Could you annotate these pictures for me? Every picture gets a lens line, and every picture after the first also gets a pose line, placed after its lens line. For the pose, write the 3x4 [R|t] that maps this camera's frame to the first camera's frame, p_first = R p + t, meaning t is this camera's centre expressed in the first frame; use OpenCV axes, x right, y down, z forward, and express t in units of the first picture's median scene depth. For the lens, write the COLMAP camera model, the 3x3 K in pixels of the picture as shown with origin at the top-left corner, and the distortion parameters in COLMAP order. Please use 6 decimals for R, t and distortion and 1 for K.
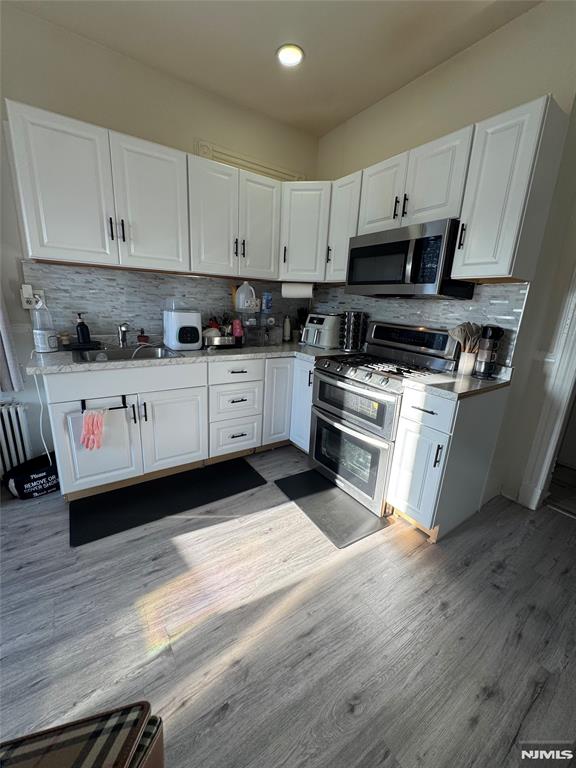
lens RADIAL K [[308.5, 0, 288.9], [0, 308.5, 383.5], [0, 0, 1]] dist [-0.004126, -0.000133]
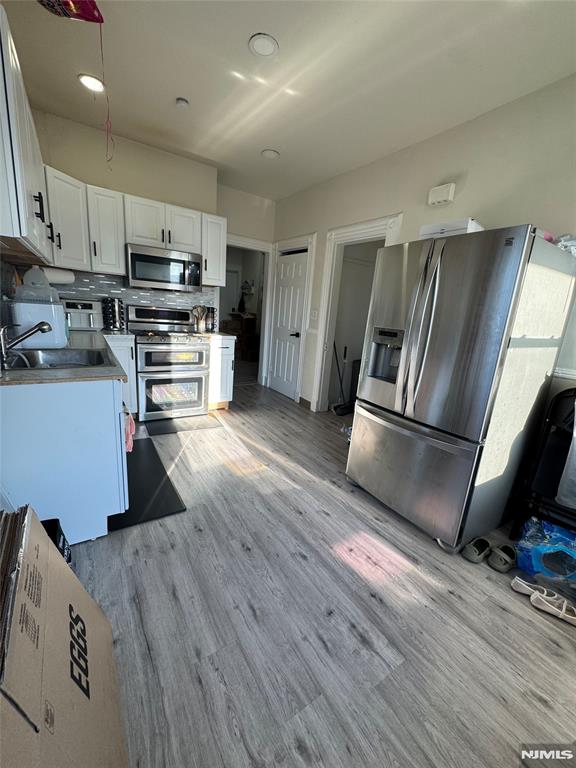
lens RADIAL K [[308.5, 0, 288.6], [0, 308.5, 382.9], [0, 0, 1]] dist [-0.004126, -0.000133]
pose [[0.017778, -0.281619, 0.959362, -1.507433], [0.182685, 0.944276, 0.273805, -0.166999], [-0.983011, 0.170393, 0.068235, 0.387326]]
